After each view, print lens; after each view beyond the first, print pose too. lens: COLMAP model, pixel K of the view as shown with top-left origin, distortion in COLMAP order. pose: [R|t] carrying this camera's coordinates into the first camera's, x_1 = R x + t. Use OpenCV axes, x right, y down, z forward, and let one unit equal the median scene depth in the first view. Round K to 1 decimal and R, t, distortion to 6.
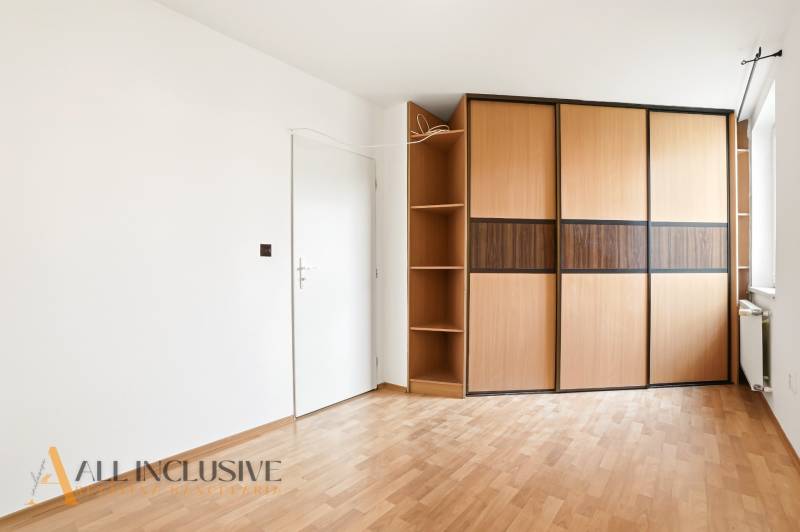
lens RADIAL K [[403.4, 0, 395.8], [0, 403.4, 267.5], [0, 0, 1]] dist [-0.067421, 0.029914]
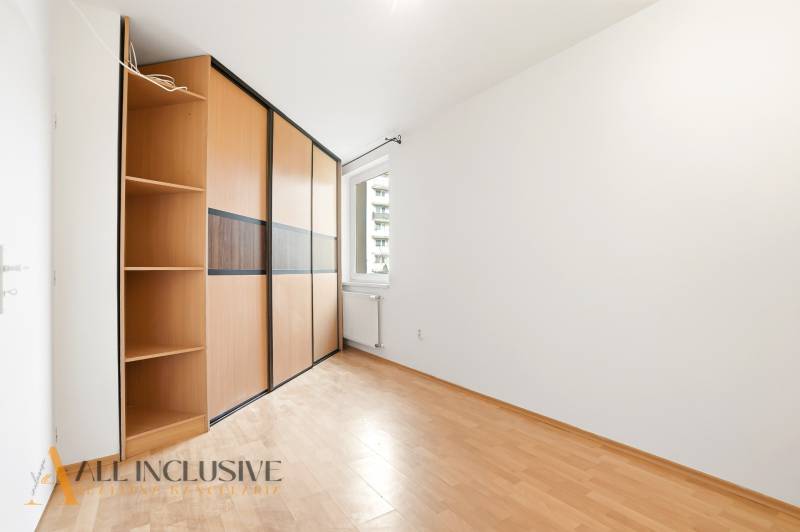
lens RADIAL K [[403.4, 0, 395.8], [0, 403.4, 267.5], [0, 0, 1]] dist [-0.067421, 0.029914]
pose [[0.233764, 0.006930, 0.972269, -0.515263], [-0.000318, 0.999975, -0.007051, 0.003652], [-0.972293, 0.001339, 0.233761, 0.441976]]
